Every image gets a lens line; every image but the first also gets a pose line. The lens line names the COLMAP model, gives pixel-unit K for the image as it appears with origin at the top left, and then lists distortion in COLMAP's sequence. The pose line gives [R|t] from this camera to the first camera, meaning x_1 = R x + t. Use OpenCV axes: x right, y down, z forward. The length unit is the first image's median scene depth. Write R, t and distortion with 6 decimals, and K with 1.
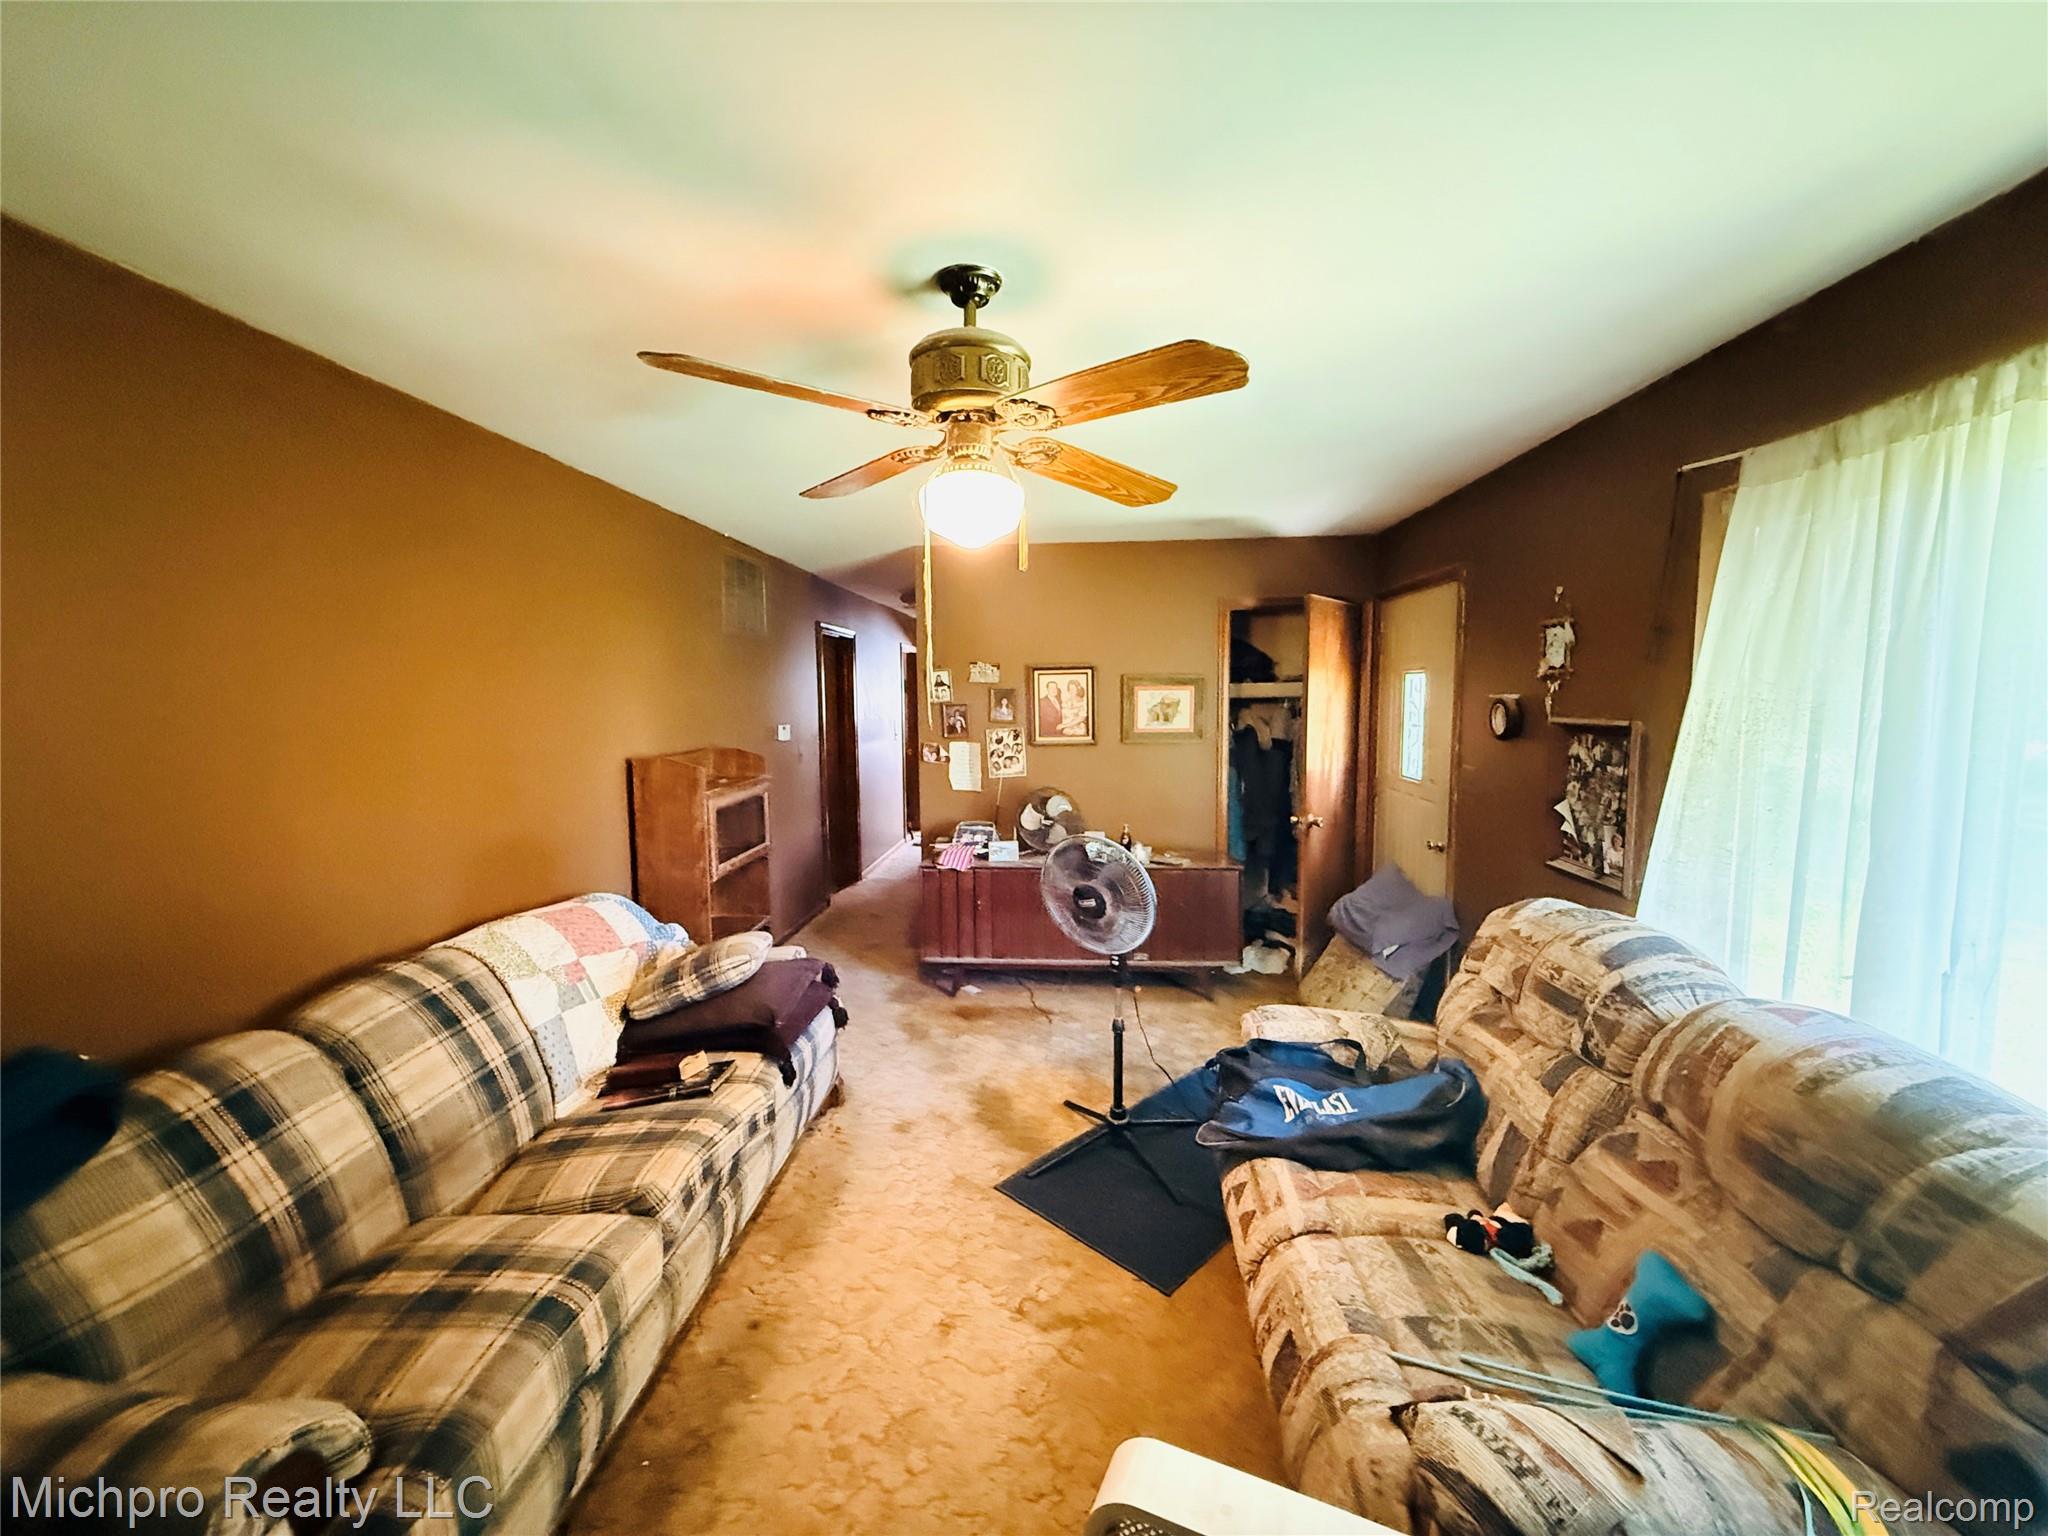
lens RADIAL K [[823.4, 0, 1024.0], [0, 823.4, 768.0], [0, 0, 1]] dist [0.000390, -0.000346]
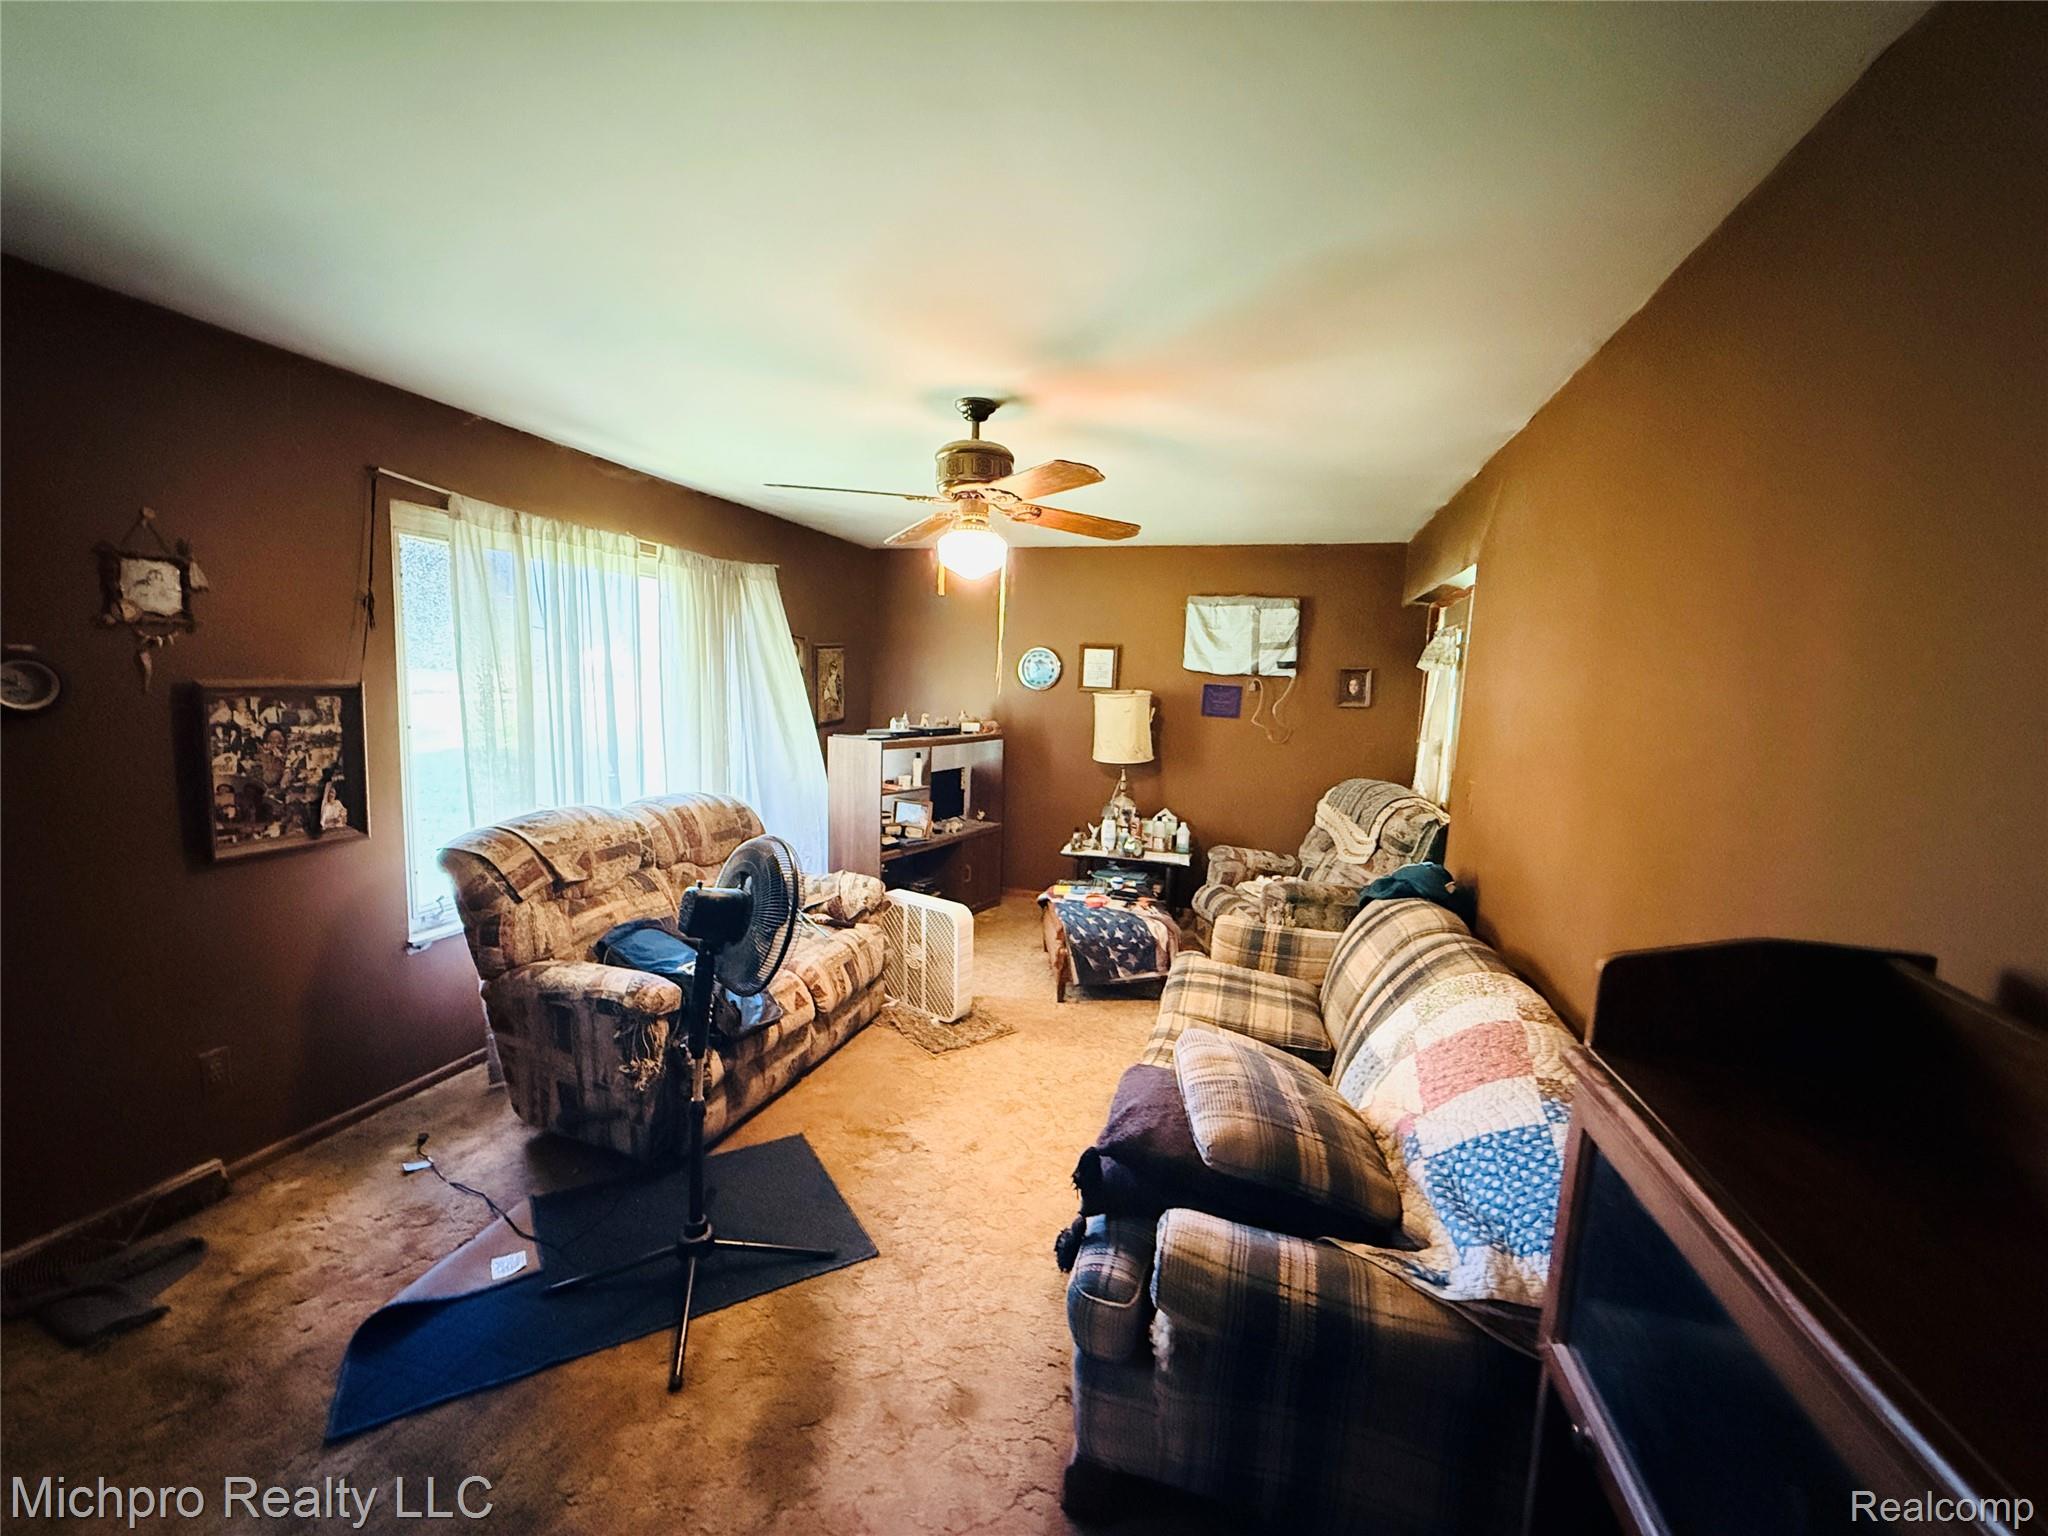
lens RADIAL K [[823.4, 0, 1024.0], [0, 823.4, 768.0], [0, 0, 1]] dist [0.000390, -0.000346]
pose [[-0.976366, -0.051369, 0.209928, -0.339376], [-0.010275, 0.981277, 0.192329, -0.147913], [-0.215877, 0.185627, -0.958613, 1.712556]]
